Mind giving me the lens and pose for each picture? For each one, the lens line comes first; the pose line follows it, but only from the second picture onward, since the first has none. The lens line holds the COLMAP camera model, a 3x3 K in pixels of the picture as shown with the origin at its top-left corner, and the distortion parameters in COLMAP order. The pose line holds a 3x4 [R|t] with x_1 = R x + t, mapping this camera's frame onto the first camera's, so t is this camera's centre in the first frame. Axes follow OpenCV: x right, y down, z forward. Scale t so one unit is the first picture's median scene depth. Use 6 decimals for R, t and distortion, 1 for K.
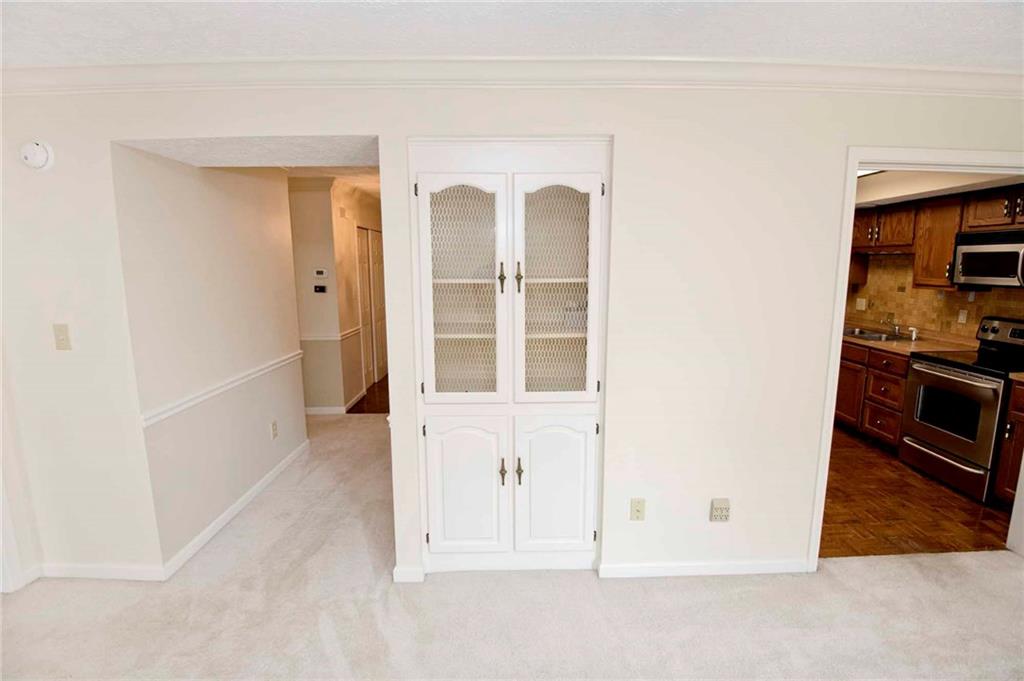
lens RADIAL K [[490.4, 0, 523.3], [0, 490.4, 337.3], [0, 0, 1]] dist [-0.028467, -0.000048]
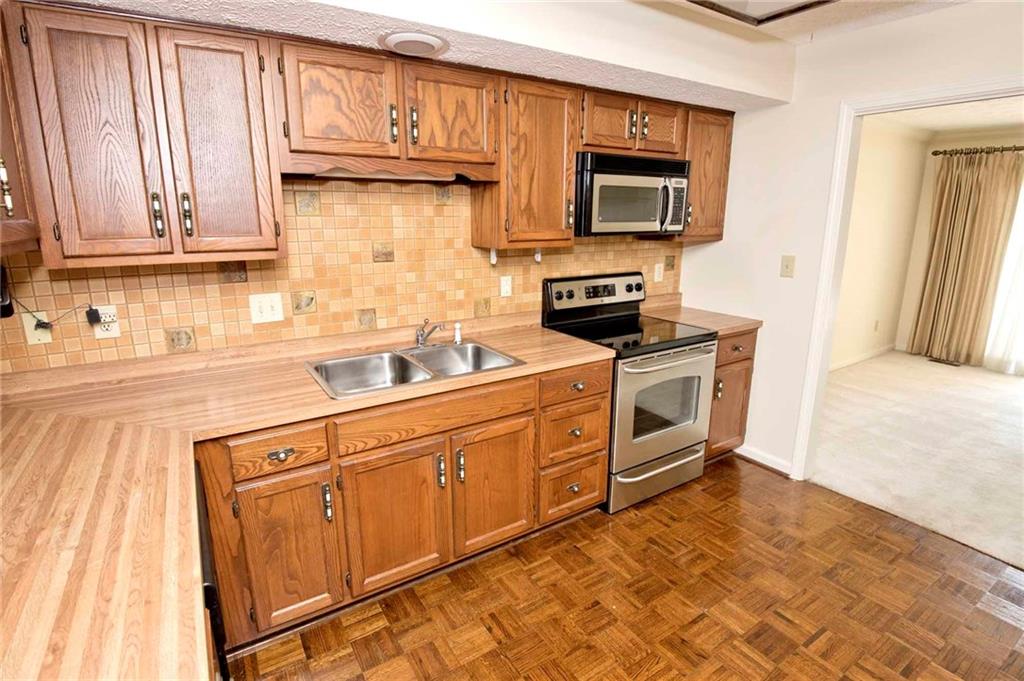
lens RADIAL K [[497.3, 0, 512.0], [0, 497.3, 340.5], [0, 0, 1]] dist [0.000625, -0.020046]
pose [[-0.508056, -0.205826, 0.836370, 0.312511], [0.131090, 0.941238, 0.311265, -0.173168], [-0.851290, 0.267780, -0.451220, 1.240885]]
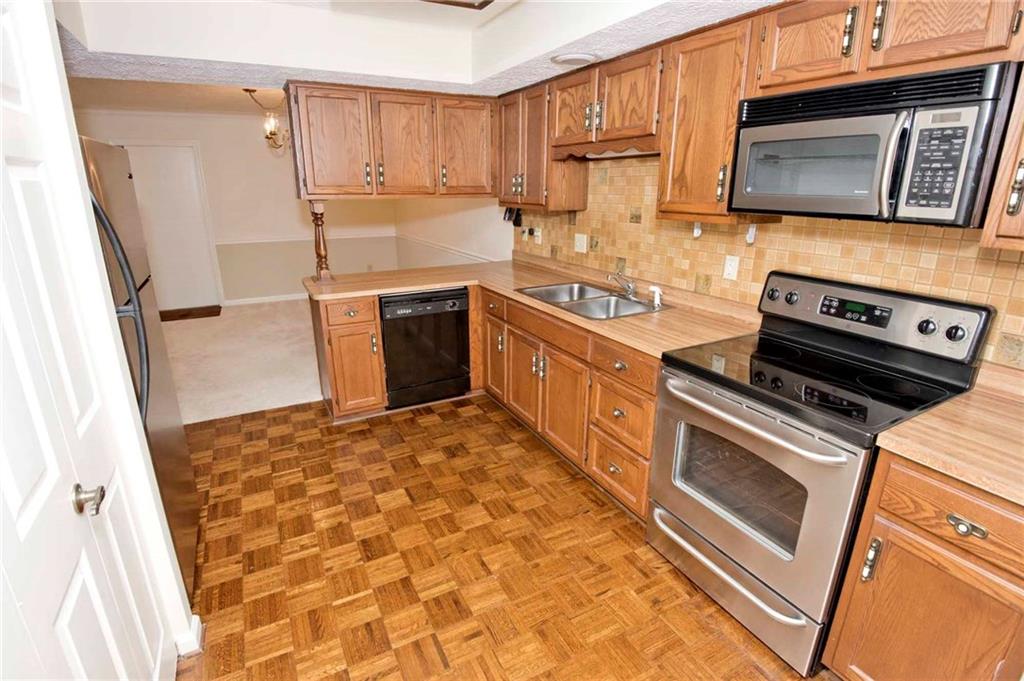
lens RADIAL K [[497.3, 0, 512.0], [0, 497.3, 340.5], [0, 0, 1]] dist [0.000625, -0.020046]
pose [[0.897675, -0.129218, 0.421287, 0.399978], [0.063665, 0.984040, 0.166169, -0.068787], [-0.436035, -0.122345, 0.891575, 0.542295]]
